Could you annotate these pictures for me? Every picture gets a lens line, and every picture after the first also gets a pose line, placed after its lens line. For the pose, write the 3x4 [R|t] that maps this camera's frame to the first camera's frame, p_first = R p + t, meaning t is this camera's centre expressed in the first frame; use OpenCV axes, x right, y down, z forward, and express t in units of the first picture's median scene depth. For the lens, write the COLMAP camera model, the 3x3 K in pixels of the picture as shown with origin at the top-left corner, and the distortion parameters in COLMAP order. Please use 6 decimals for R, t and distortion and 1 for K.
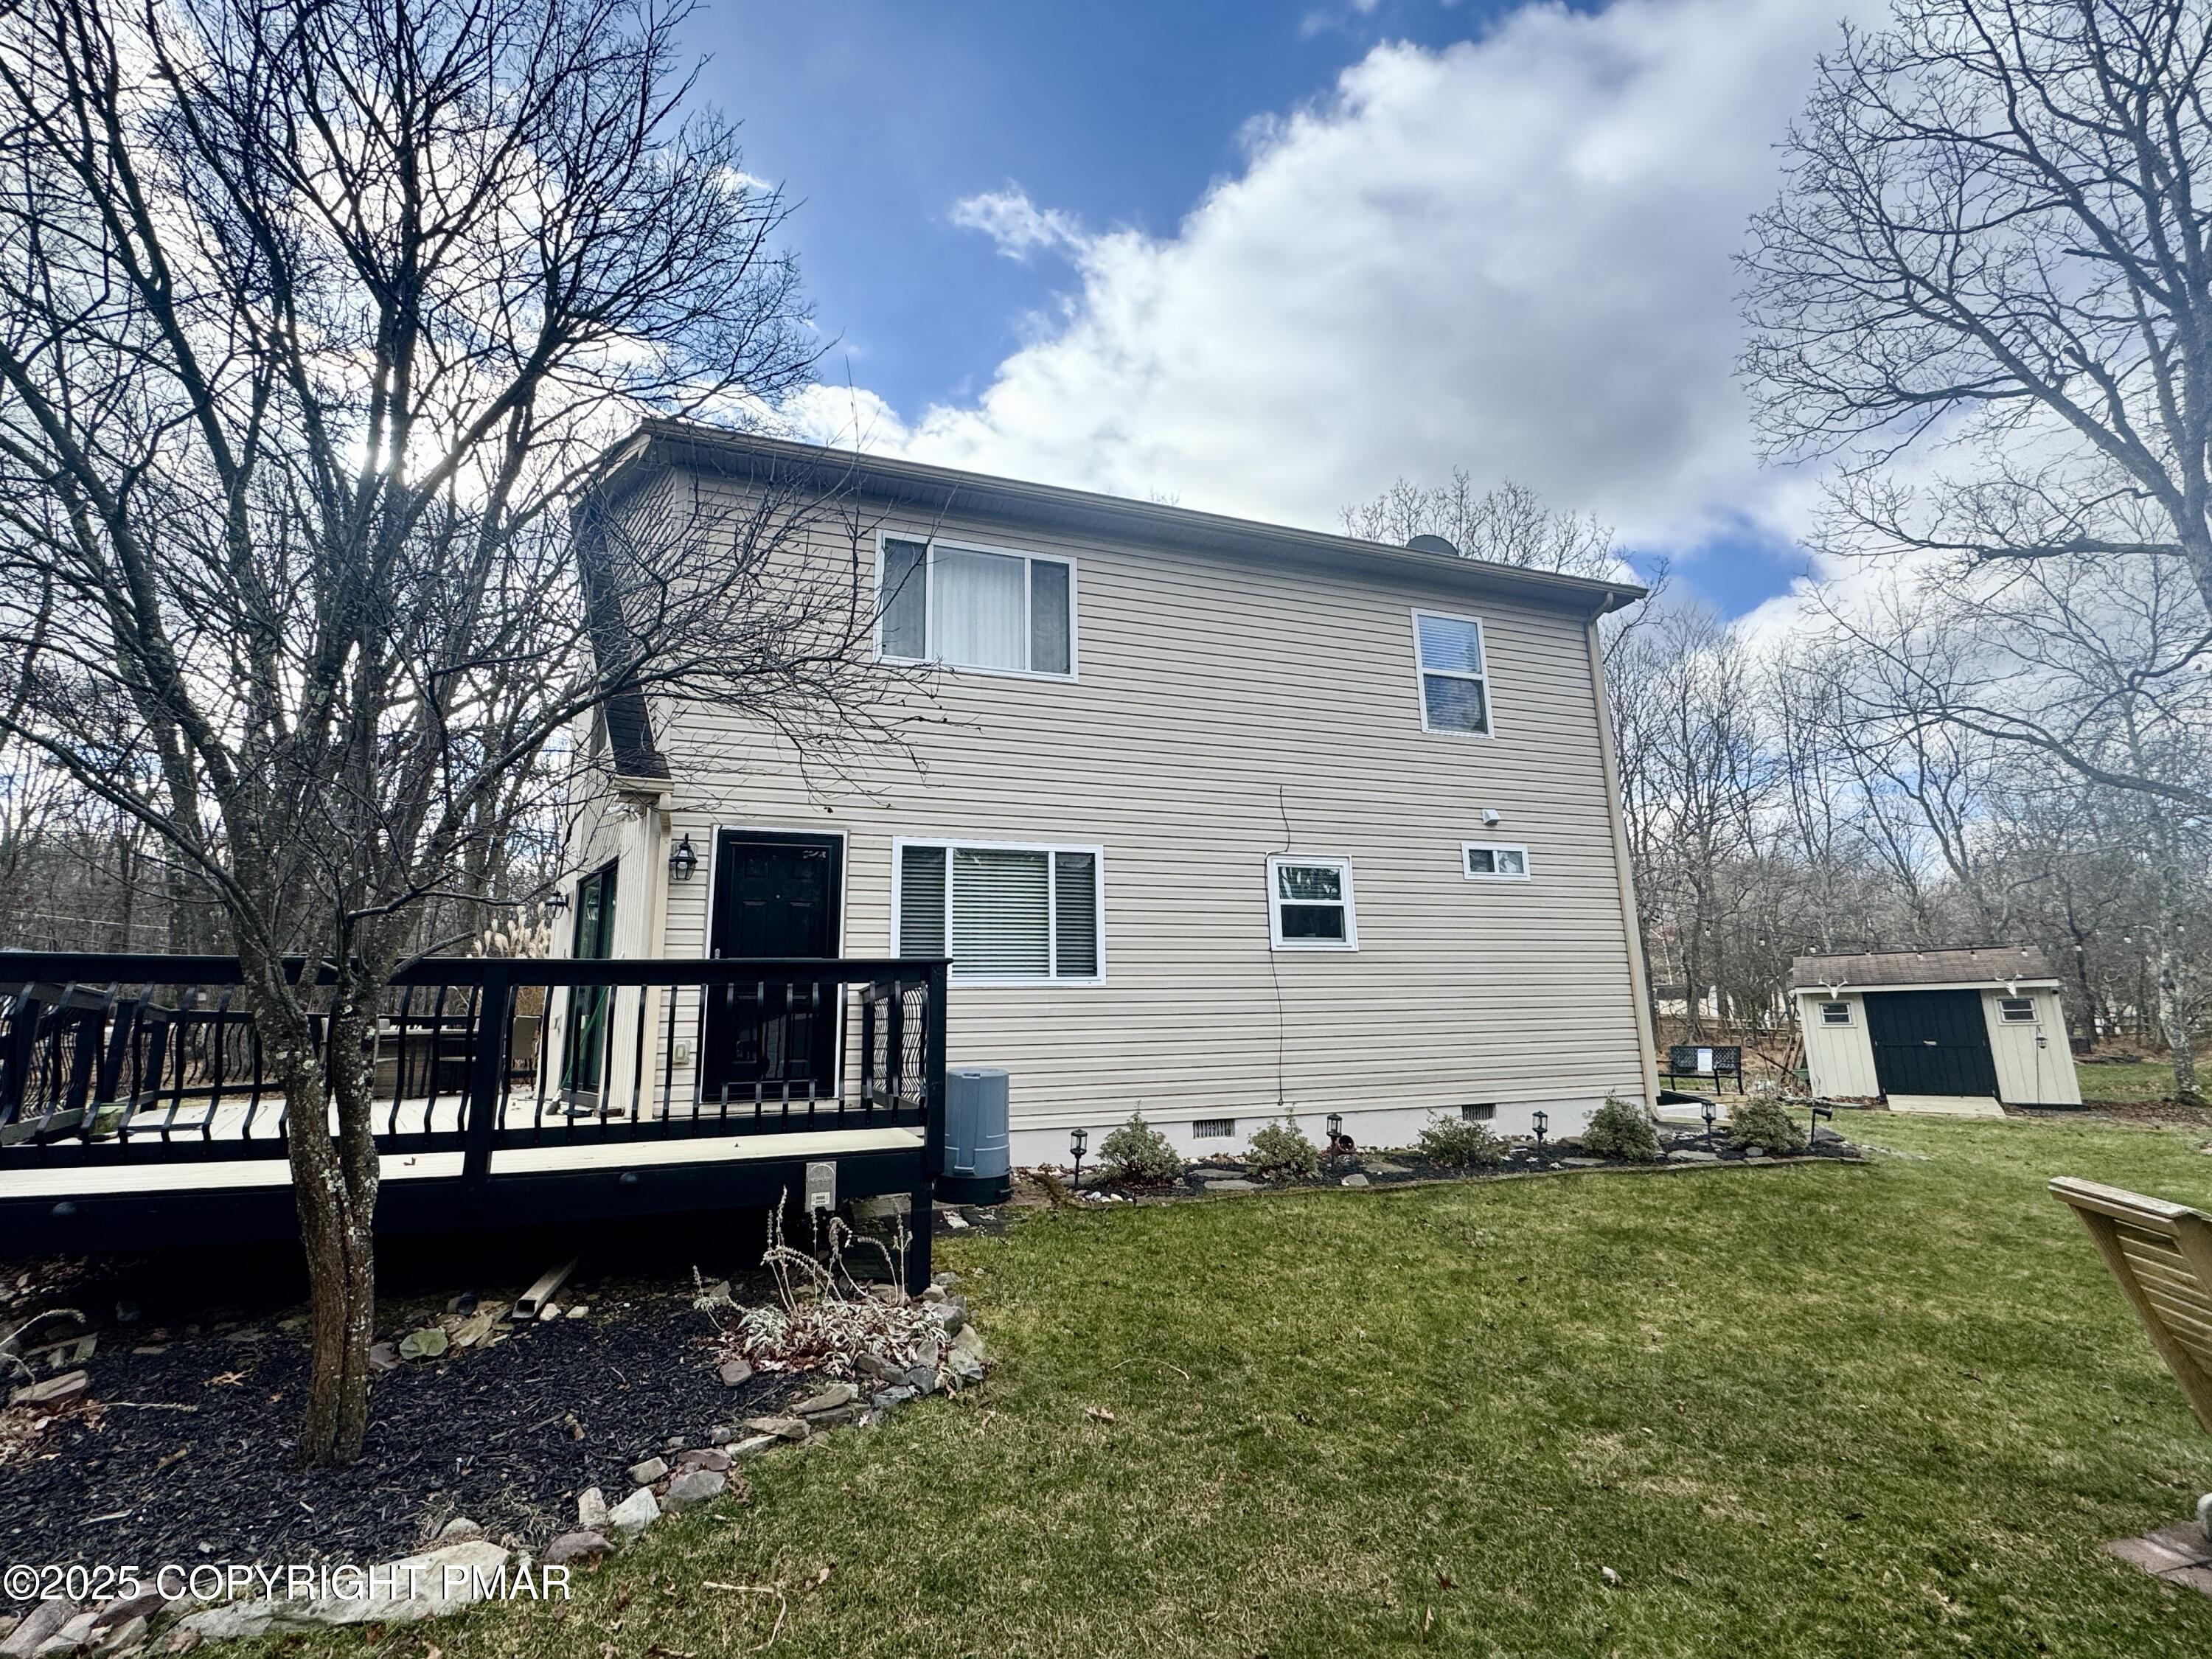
lens RADIAL K [[972.4, 0, 1107.0], [0, 972.4, 826.4], [0, 0, 1]] dist [-0.000473, -0.000058]
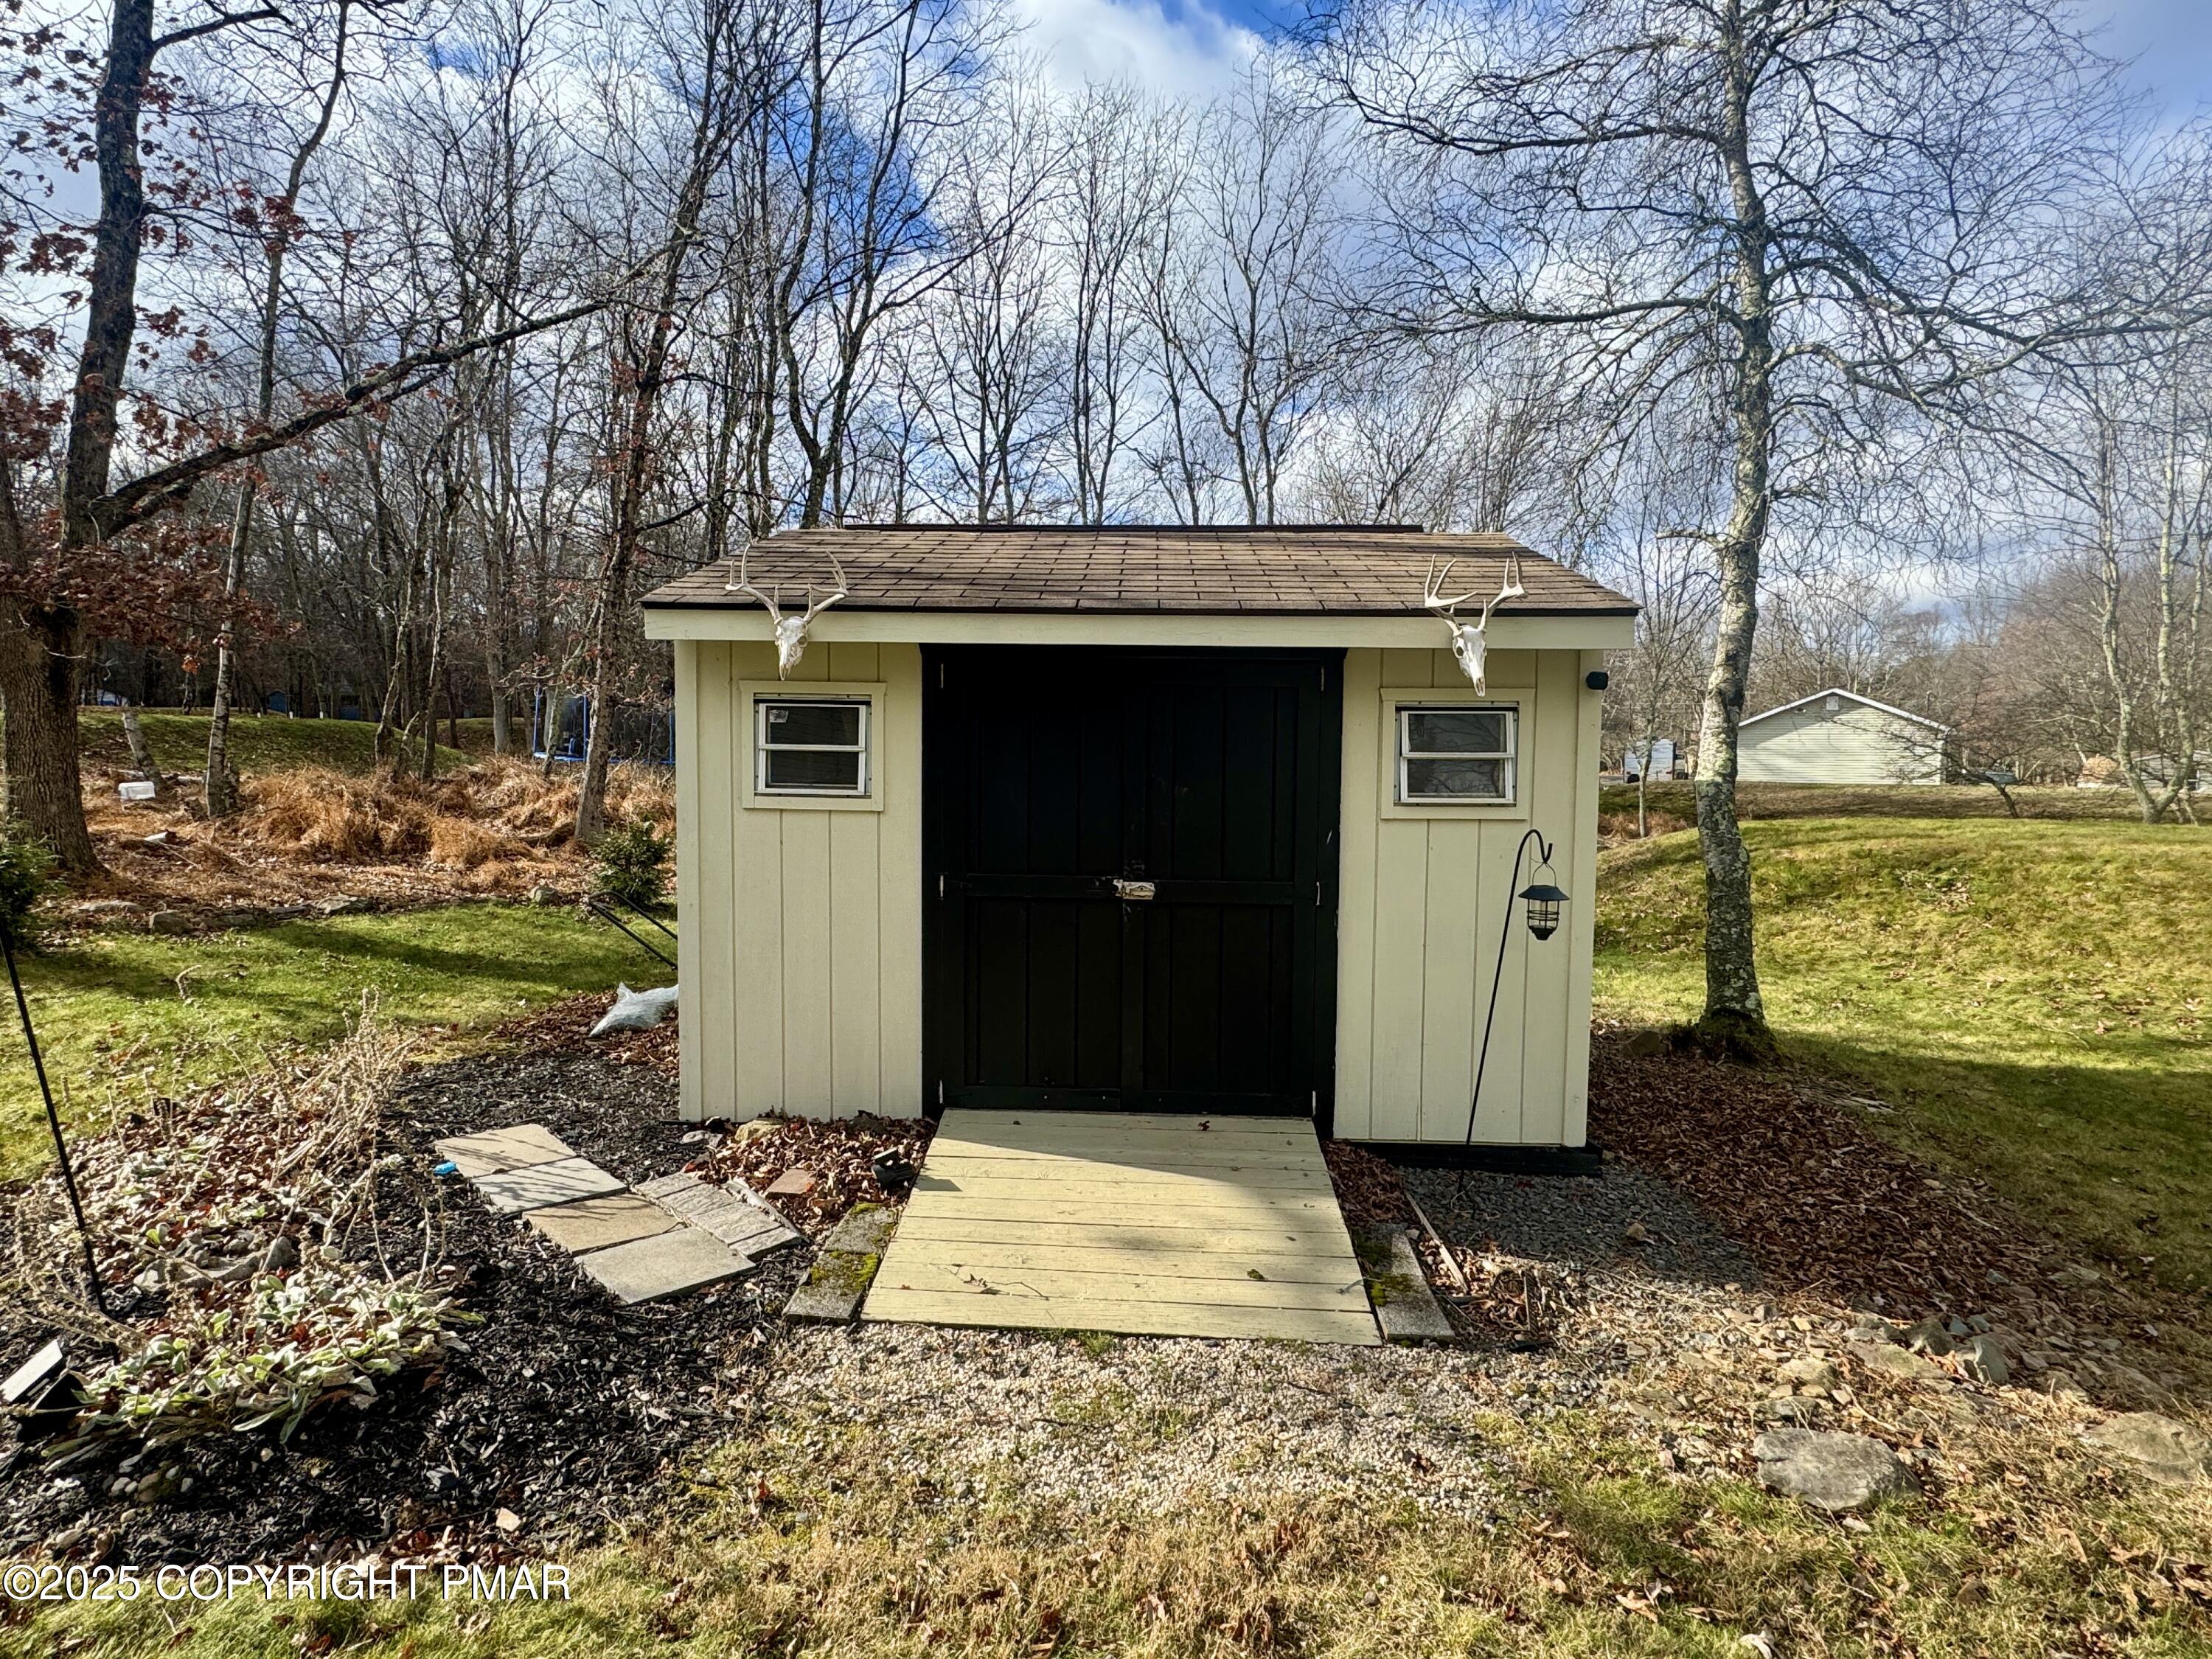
lens RADIAL K [[1152.5, 0, 1104.5], [0, 1152.5, 824.5], [0, 0, 1]] dist [-0.002740, -0.001346]
pose [[0.821099, -0.018226, 0.570495, 0.665186], [-0.138038, 0.963481, 0.229455, 0.143812], [-0.553843, -0.267155, 0.788597, 0.769258]]
